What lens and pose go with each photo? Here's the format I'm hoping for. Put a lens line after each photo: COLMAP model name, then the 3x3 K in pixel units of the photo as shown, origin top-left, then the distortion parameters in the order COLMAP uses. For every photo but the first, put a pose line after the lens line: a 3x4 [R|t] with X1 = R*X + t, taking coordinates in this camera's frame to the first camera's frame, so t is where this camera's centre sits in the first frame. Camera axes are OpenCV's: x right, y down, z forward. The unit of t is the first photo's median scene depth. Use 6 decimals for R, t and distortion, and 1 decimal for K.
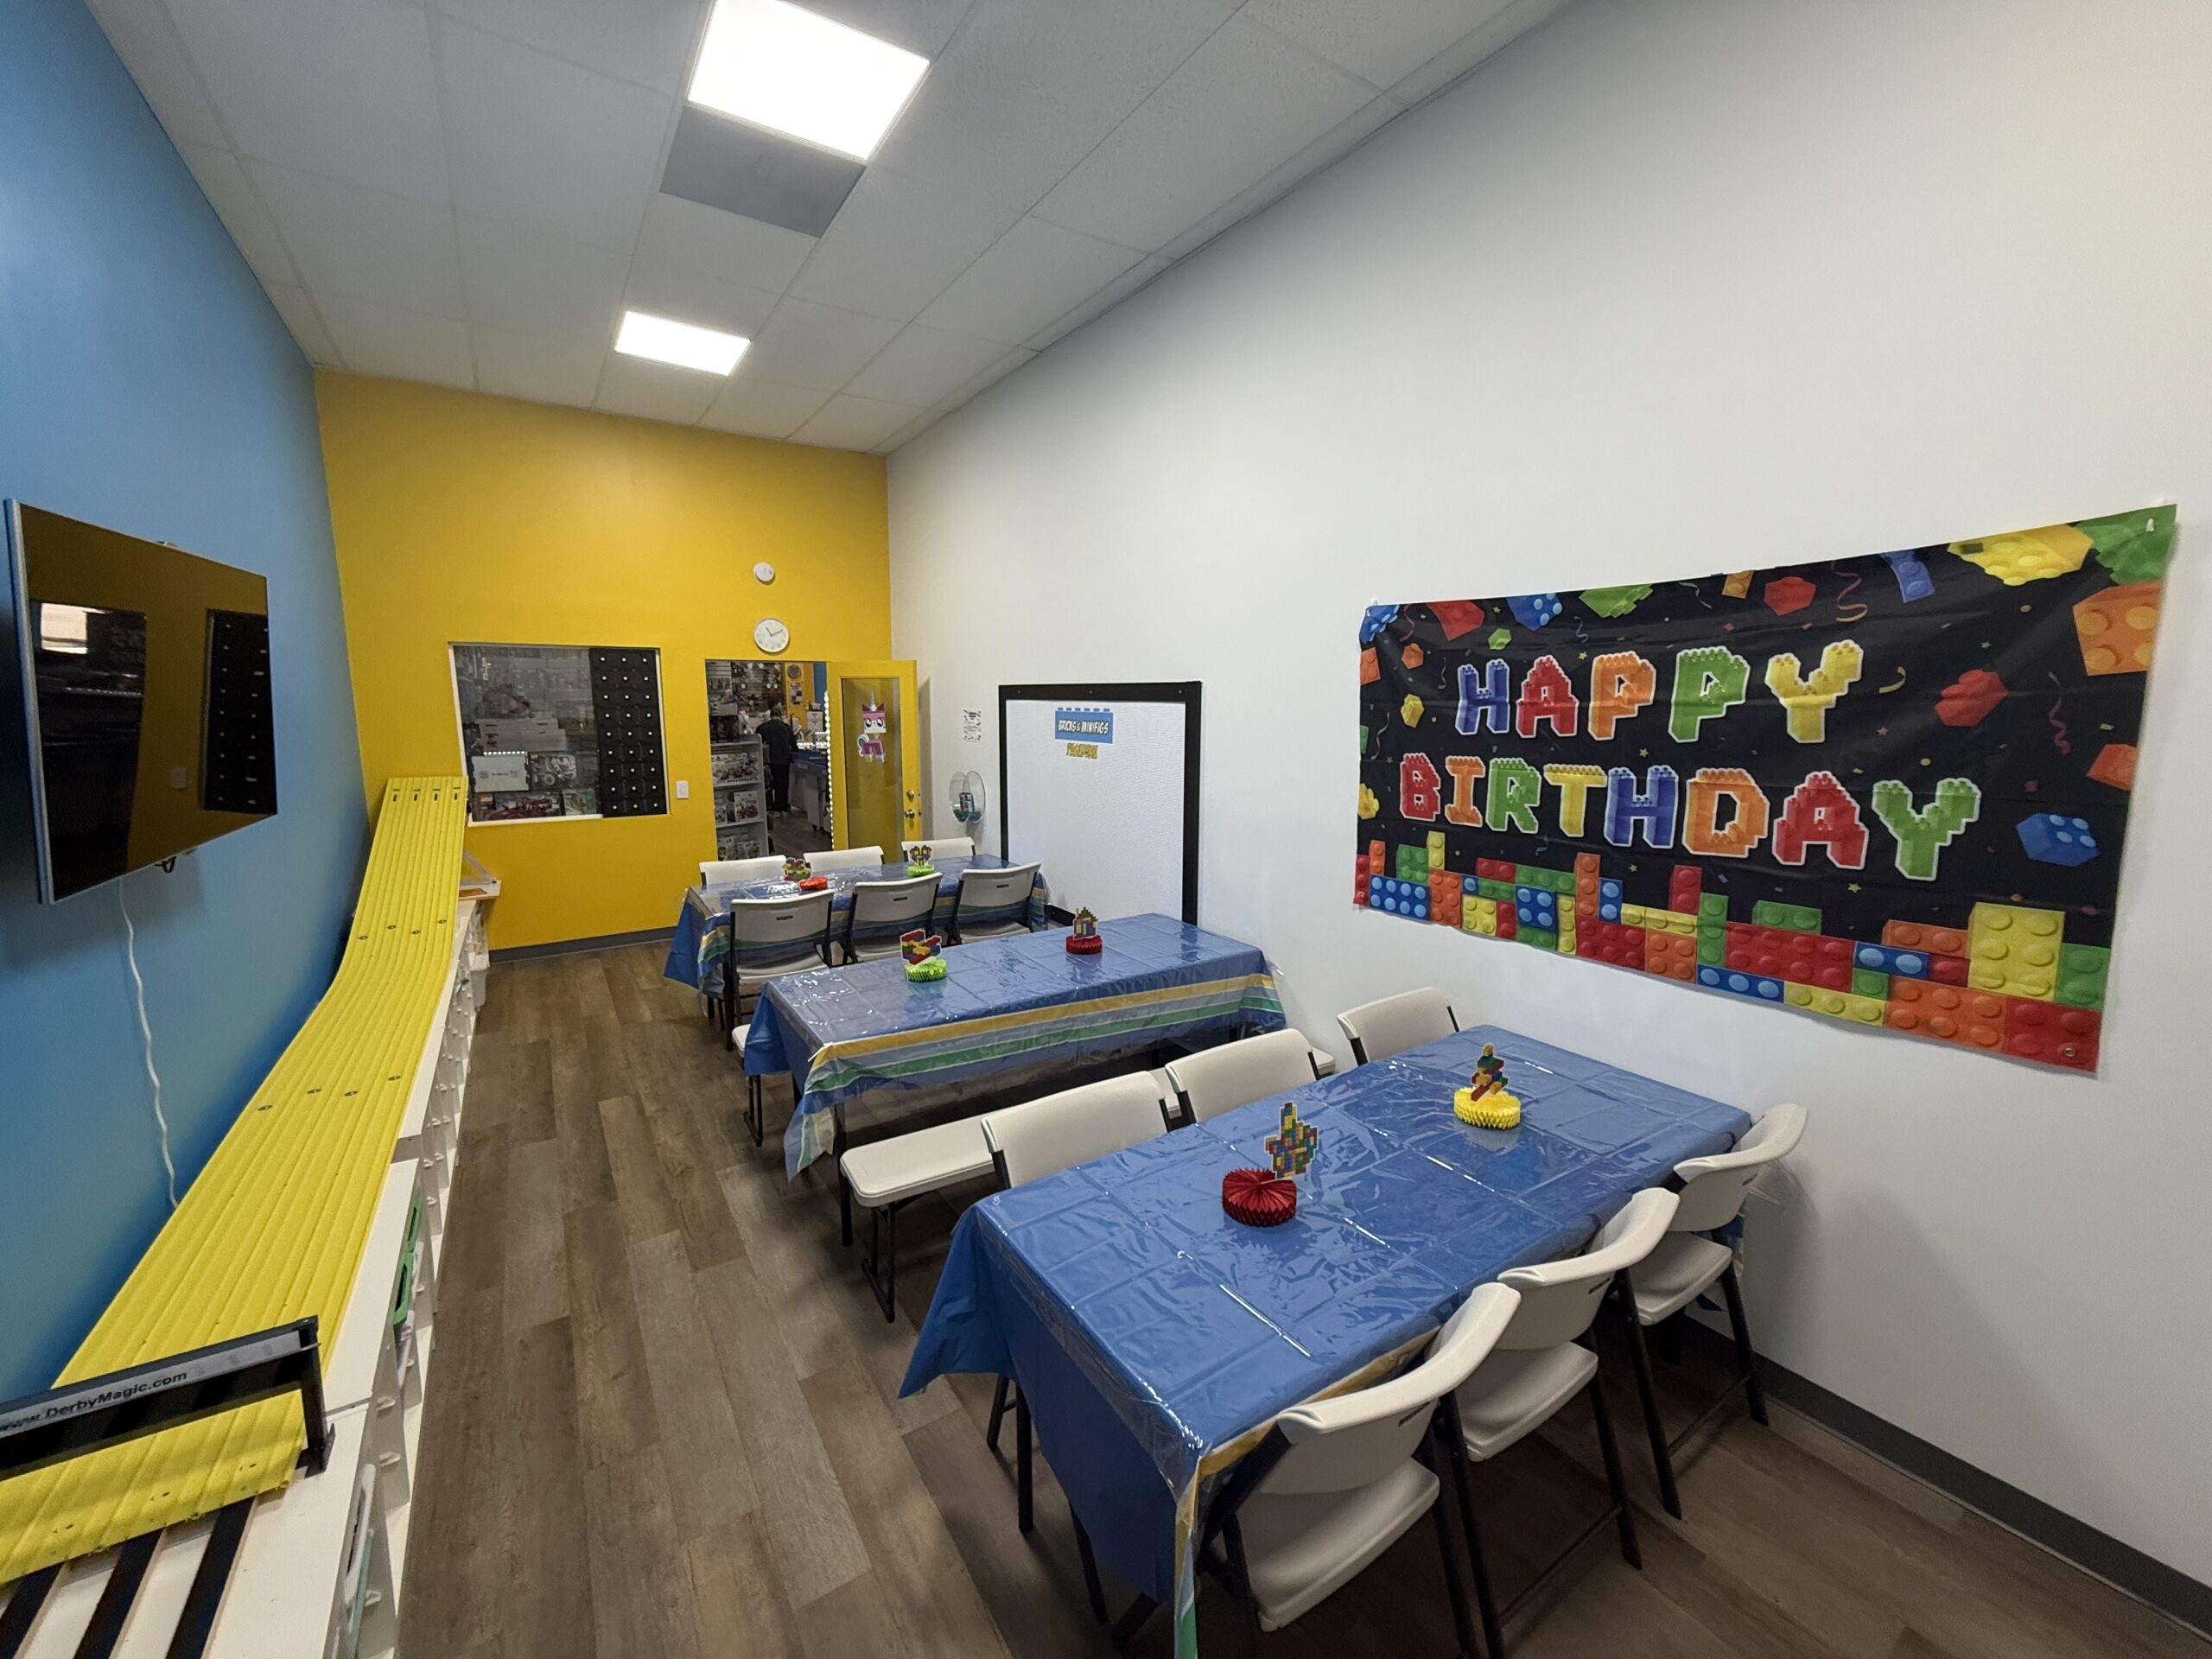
lens RADIAL K [[873.1, 0, 1112.8], [0, 873.1, 829.2], [0, 0, 1]] dist [-0.001704, -0.000474]
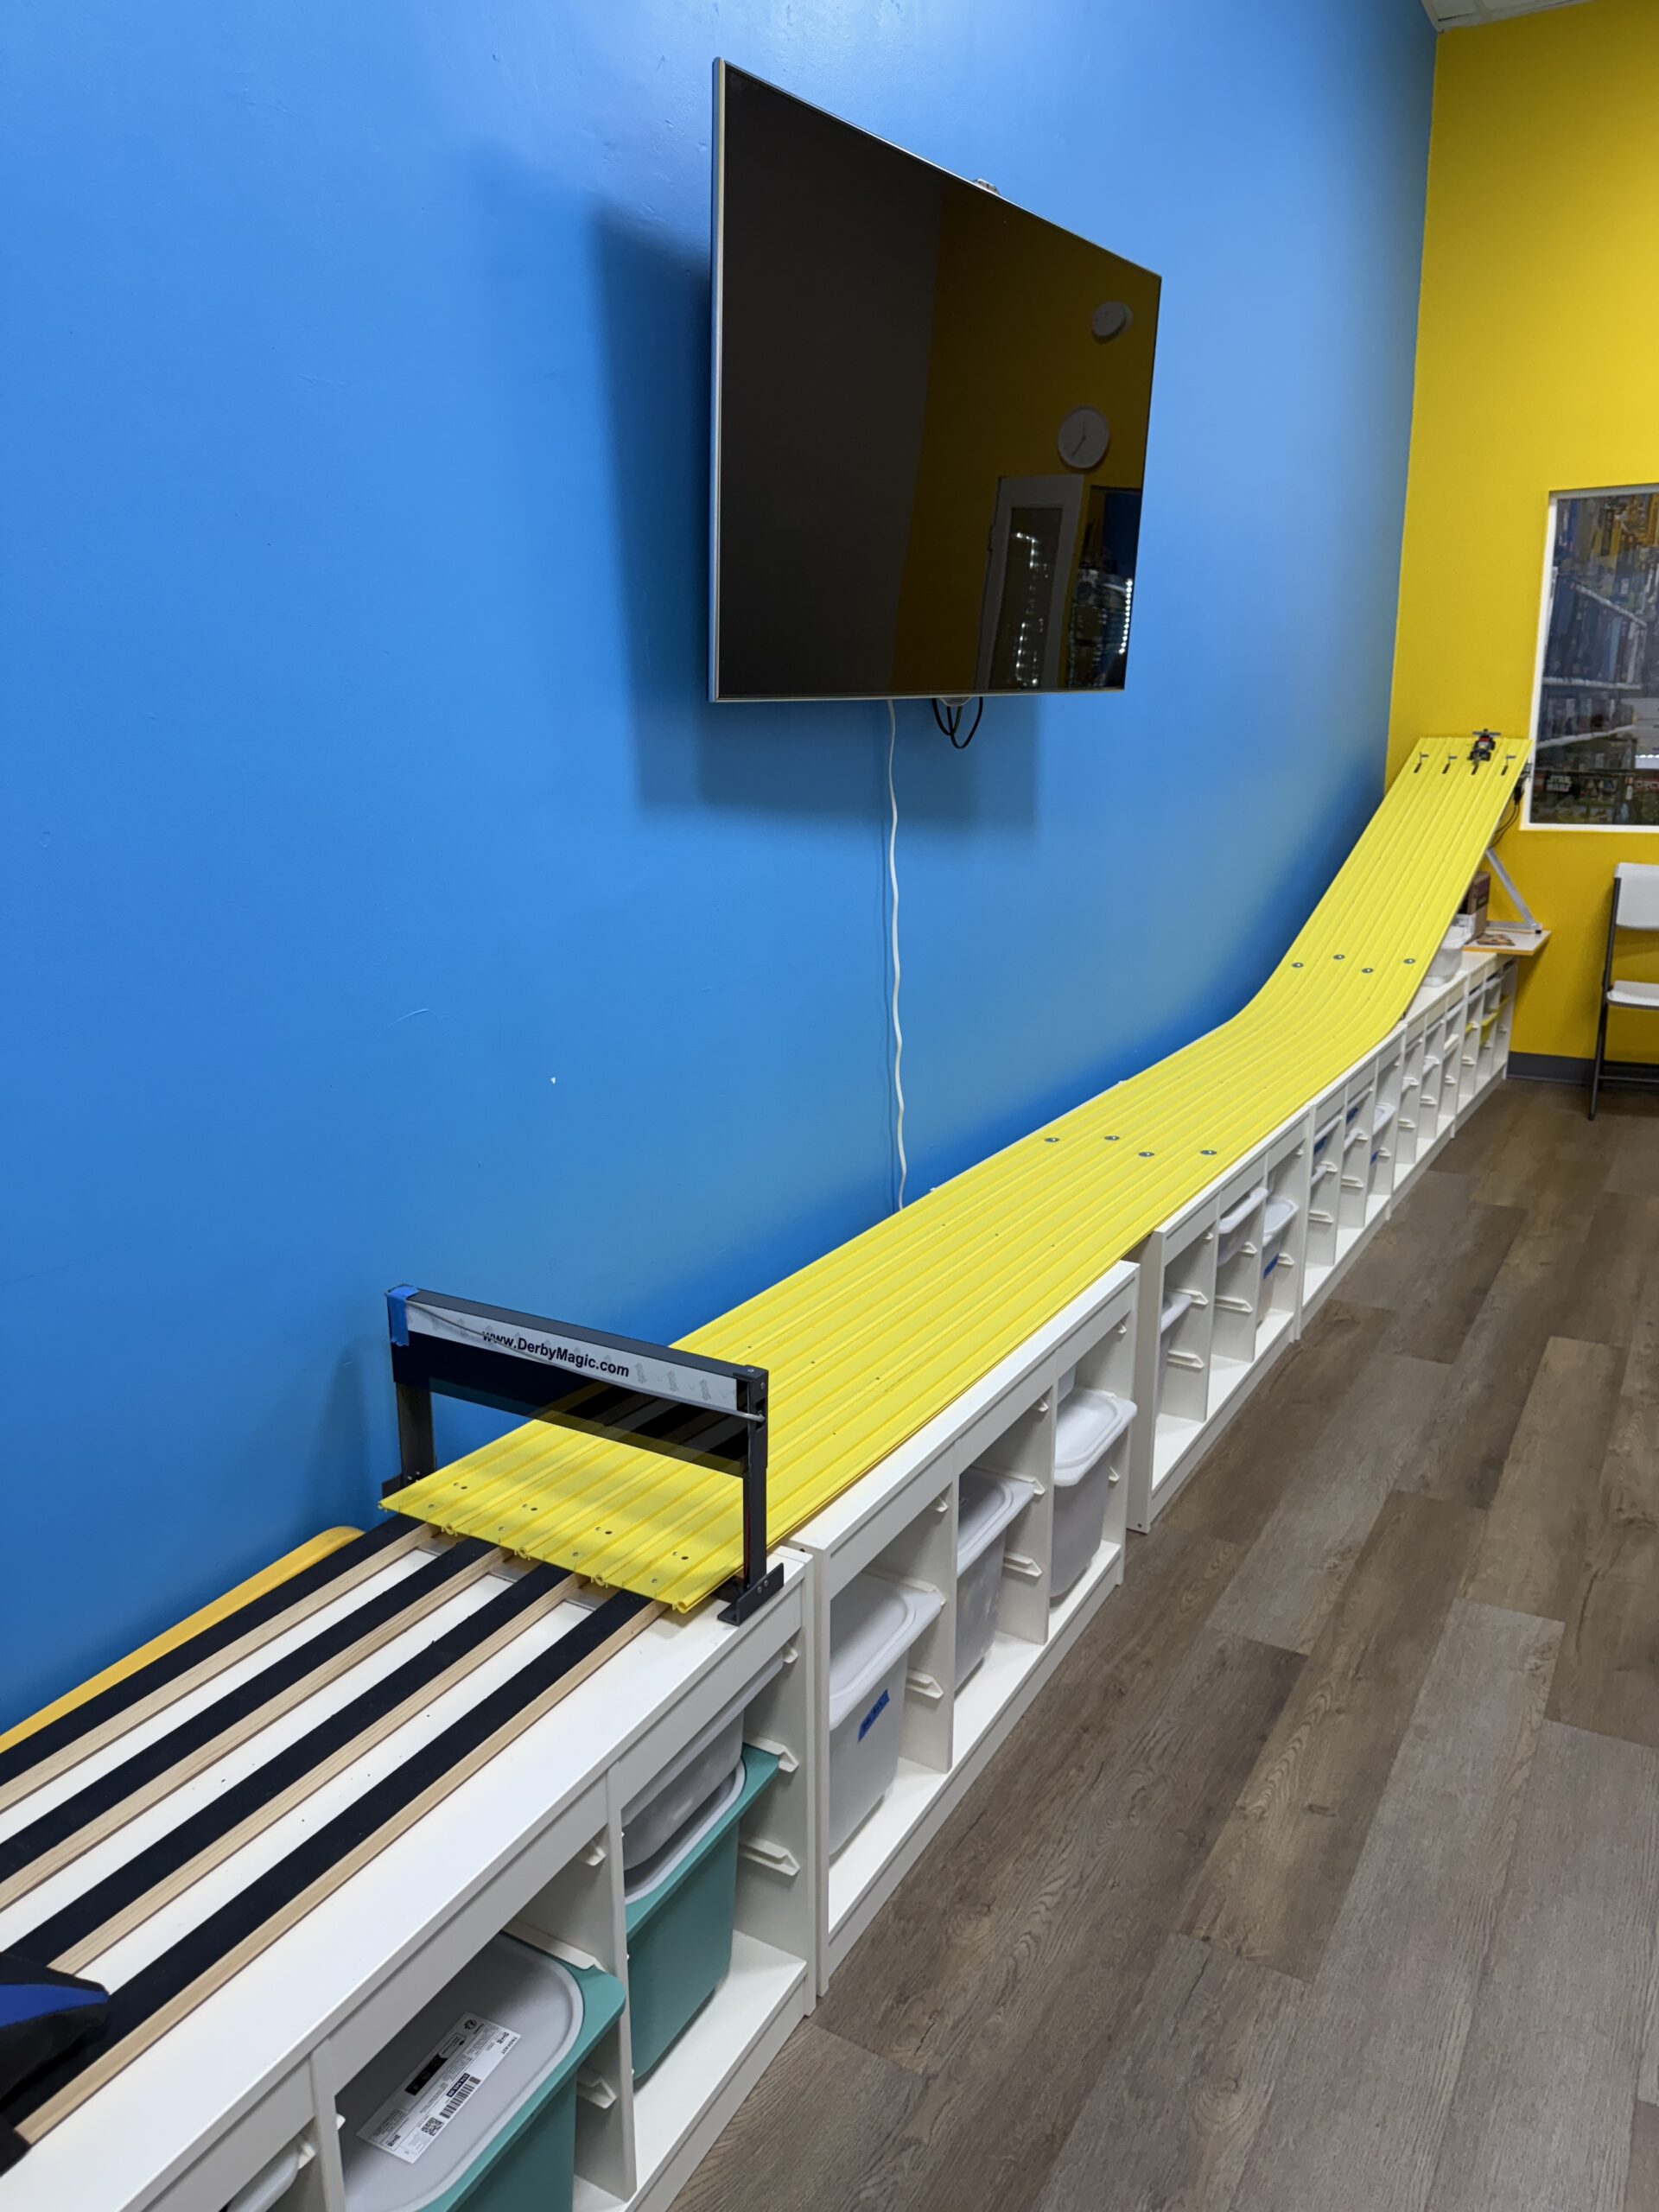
lens RADIAL K [[1577.7, 0, 829.5], [0, 1577.7, 1106.0], [0, 0, 1]] dist [0.001633, 0.000989]
pose [[0.437928, 0.206734, -0.874917, 0.005596], [-0.115730, 0.978067, 0.173180, 0.105048], [0.891530, 0.025414, 0.452248, 0.306029]]
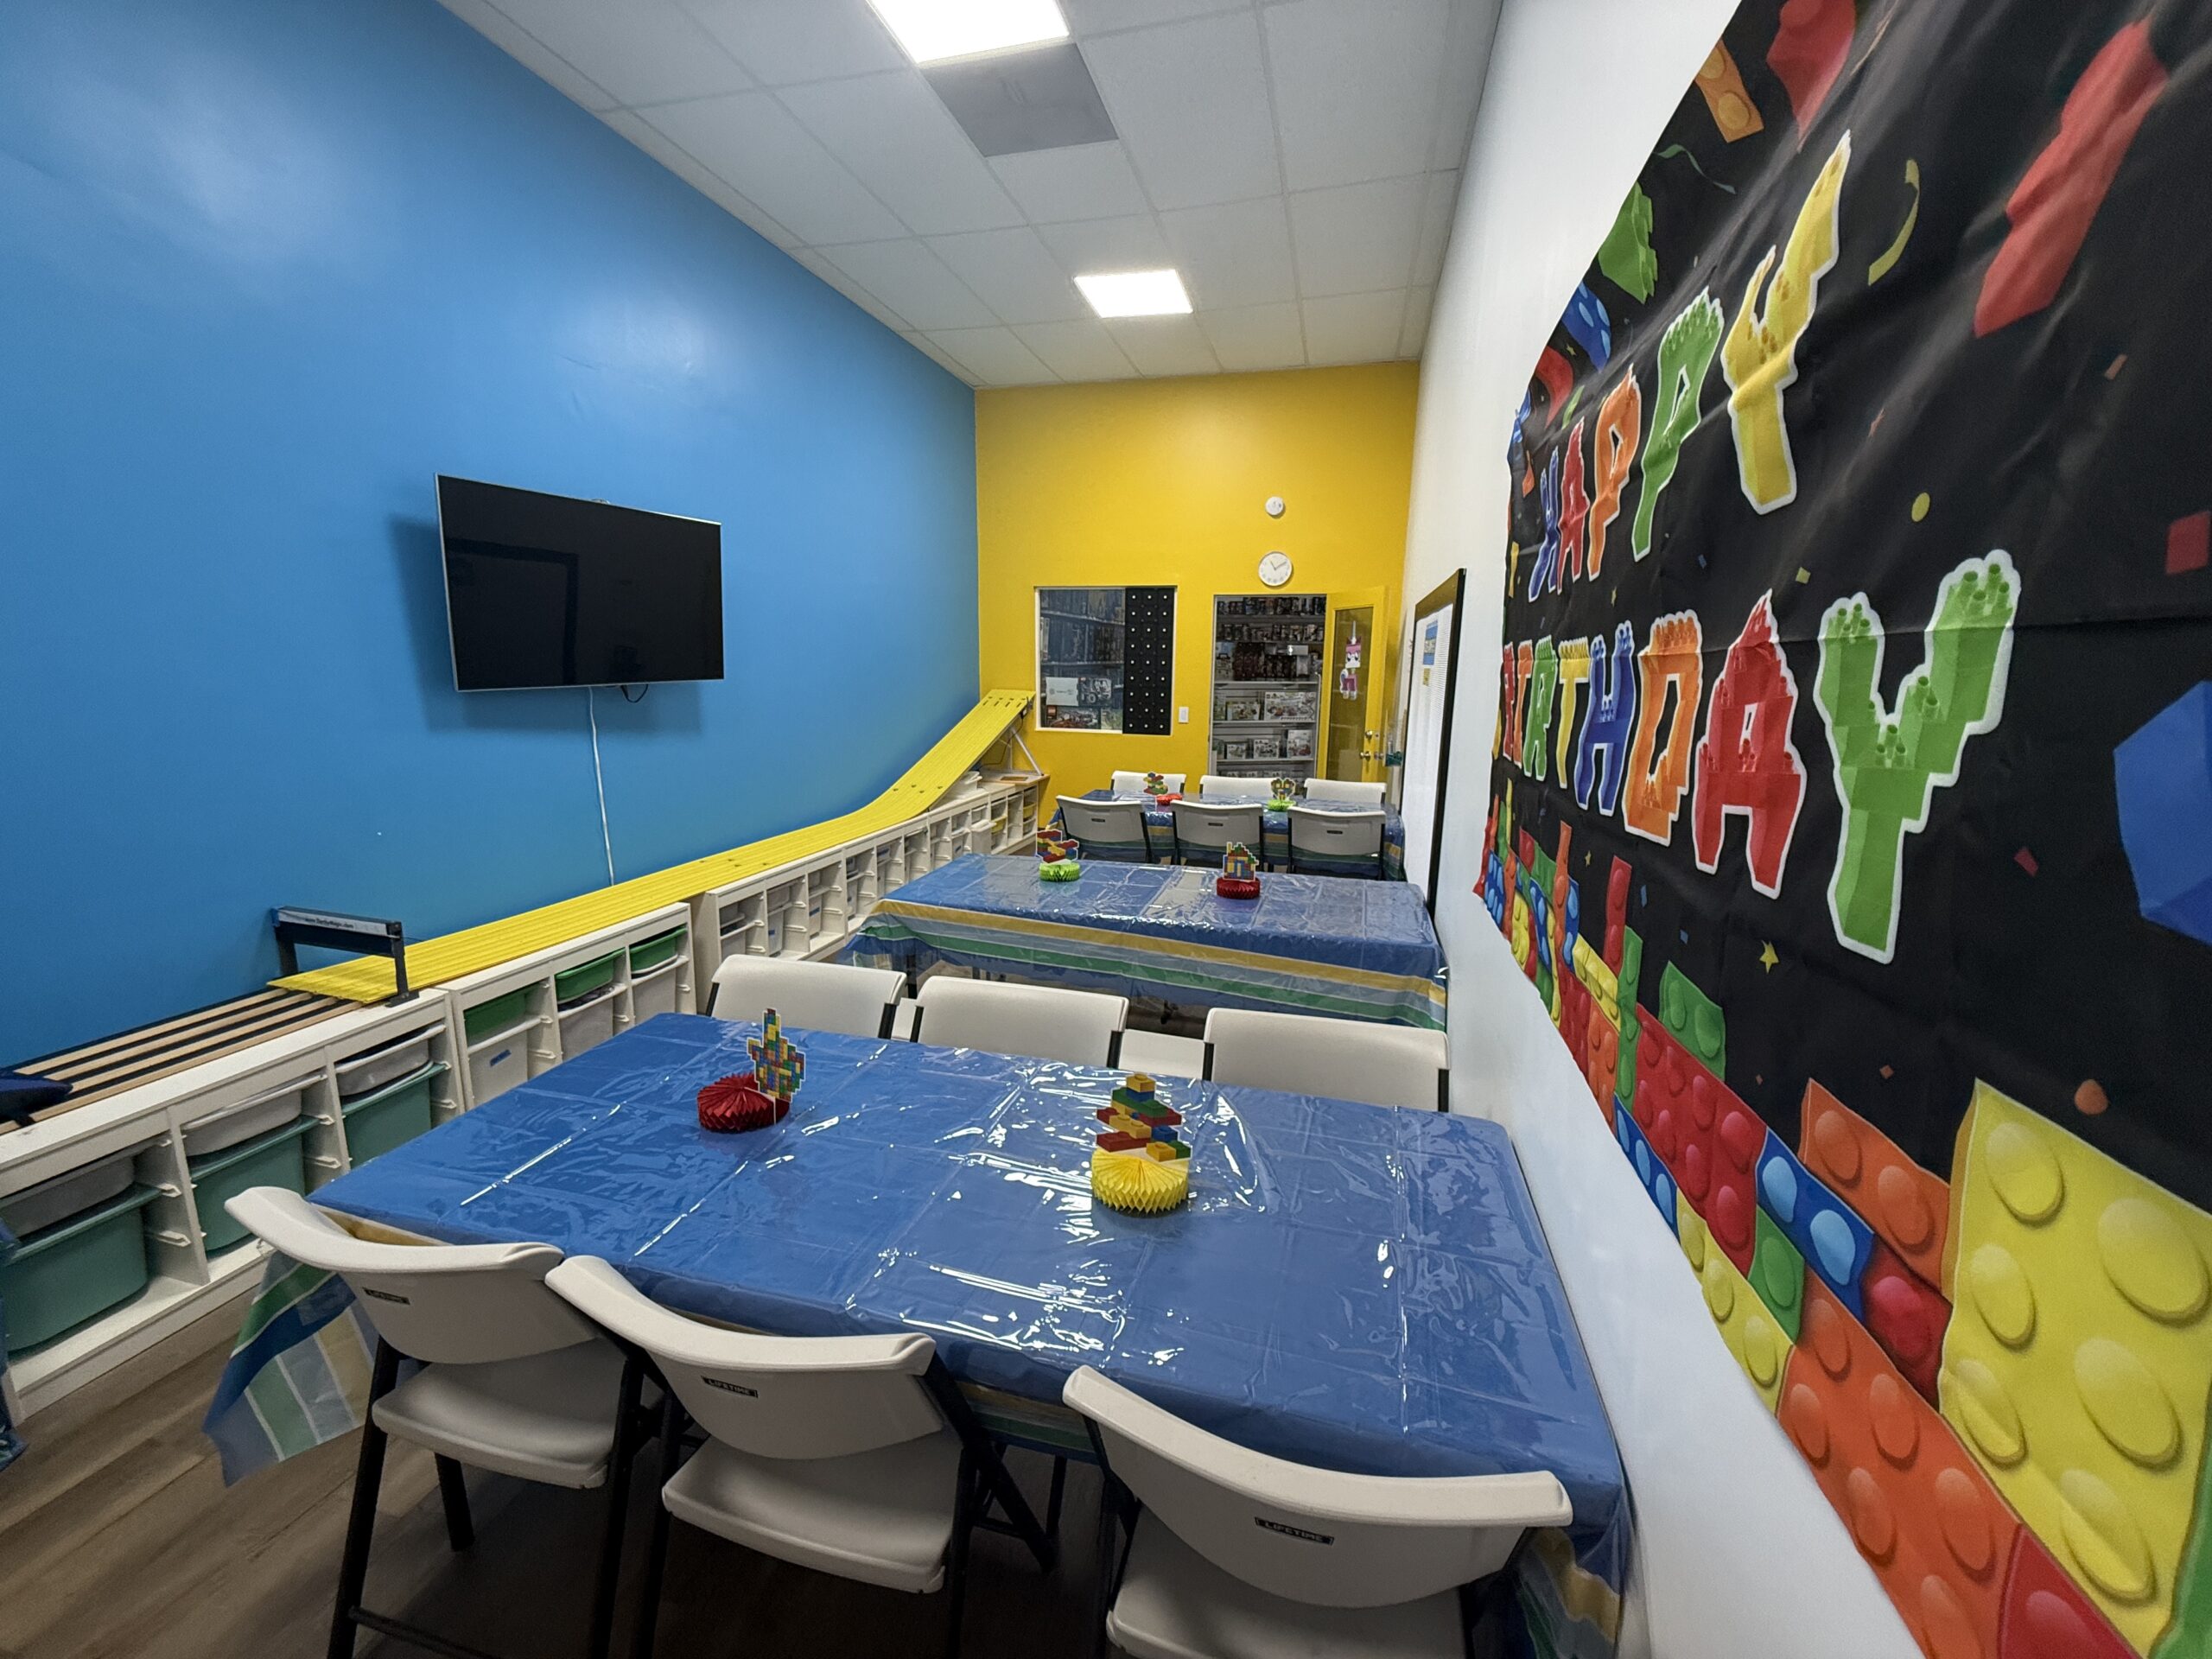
lens RADIAL K [[873.1, 0, 1112.8], [0, 873.1, 829.2], [0, 0, 1]] dist [-0.001704, -0.000474]
pose [[0.664144, 0.152099, -0.731969, 0.707920], [-0.123949, 0.987937, 0.092824, 0.016767], [0.737258, 0.029079, 0.674985, 0.471488]]
